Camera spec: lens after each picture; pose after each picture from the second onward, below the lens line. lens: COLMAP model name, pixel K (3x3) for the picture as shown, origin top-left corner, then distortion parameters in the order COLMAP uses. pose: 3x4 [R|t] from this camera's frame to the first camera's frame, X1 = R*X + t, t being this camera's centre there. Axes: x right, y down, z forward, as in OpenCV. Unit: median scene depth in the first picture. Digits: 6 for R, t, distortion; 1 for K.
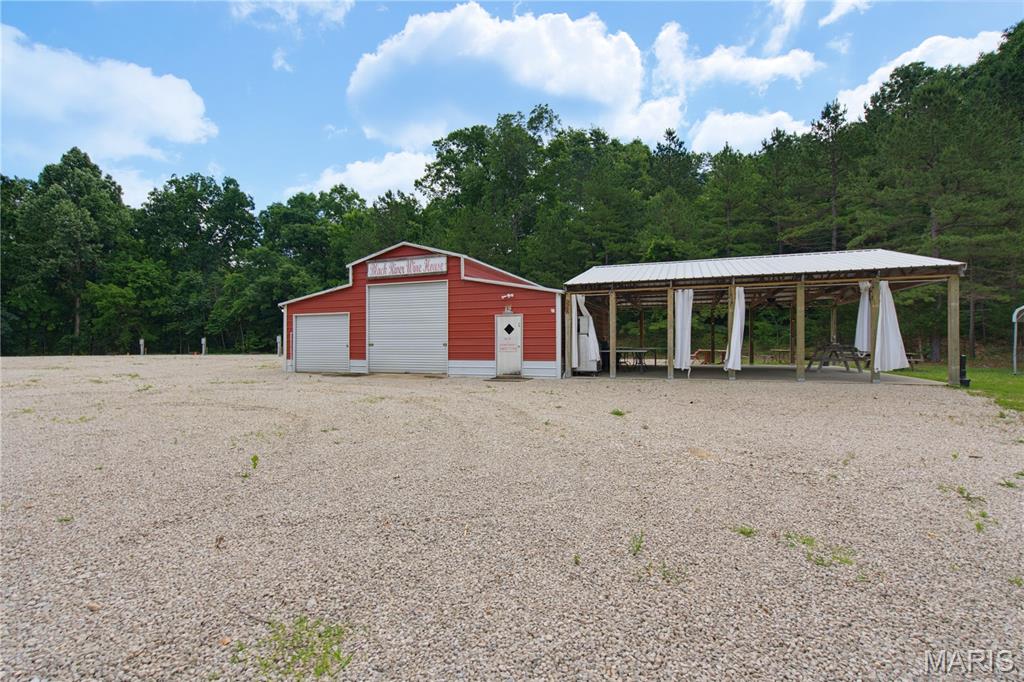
lens RADIAL K [[473.4, 0, 512.0], [0, 473.4, 341.0], [0, 0, 1]] dist [-0.003426, -0.000445]
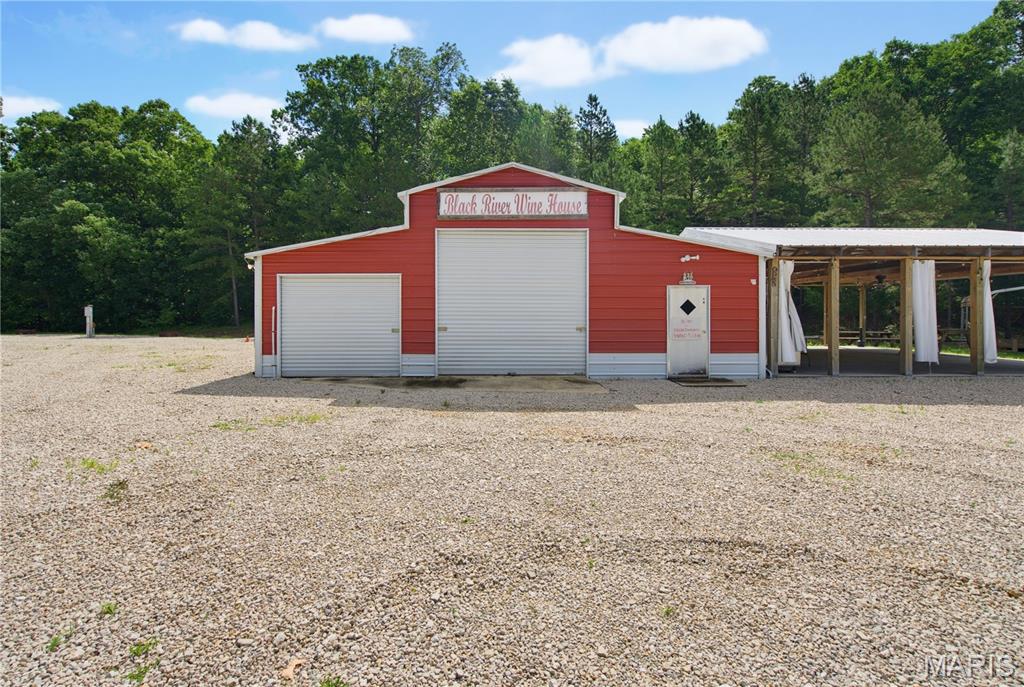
lens RADIAL K [[472.7, 0, 501.3], [0, 472.7, 322.2], [0, 0, 1]] dist [0.000271, 0.000182]
pose [[0.934127, 0.002081, 0.356934, -0.442529], [-0.008953, 0.999805, 0.017601, -0.011600], [-0.356827, -0.019637, 0.933964, 0.412428]]
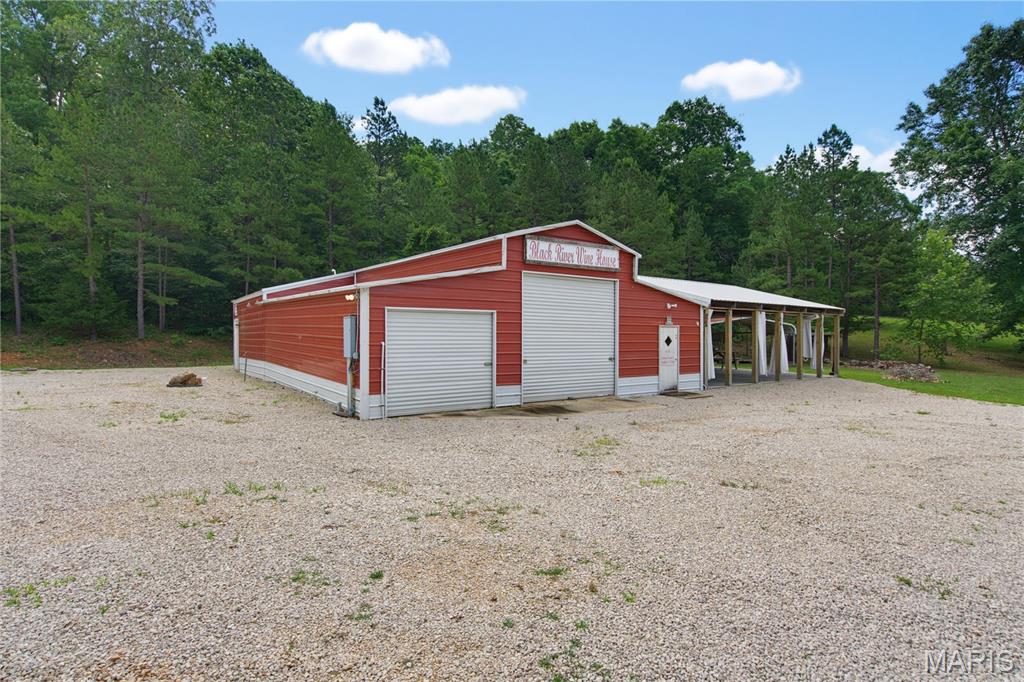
lens RADIAL K [[519.0, 0, 512.0], [0, 519.0, 341.0], [0, 0, 1]] dist [0.040953, -0.000080]
pose [[0.564889, -0.002334, 0.825164, -0.912310], [-0.018145, 0.999719, 0.015249, -0.031655], [-0.824967, -0.023586, 0.564688, 0.601244]]
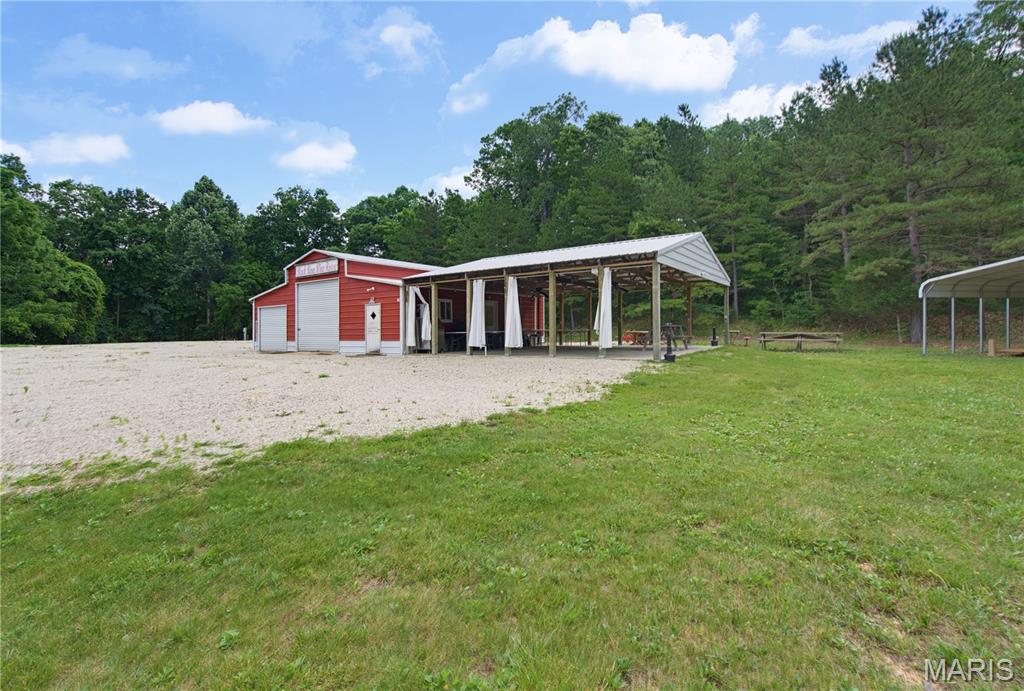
lens RADIAL K [[477.3, 0, 510.1], [0, 477.3, 330.3], [0, 0, 1]] dist [0.000977, 0.000223]
pose [[0.966242, -0.010186, -0.257434, 0.593861], [0.013550, 0.999844, 0.011296, 0.003765], [0.257279, -0.014403, 0.966230, -0.112171]]
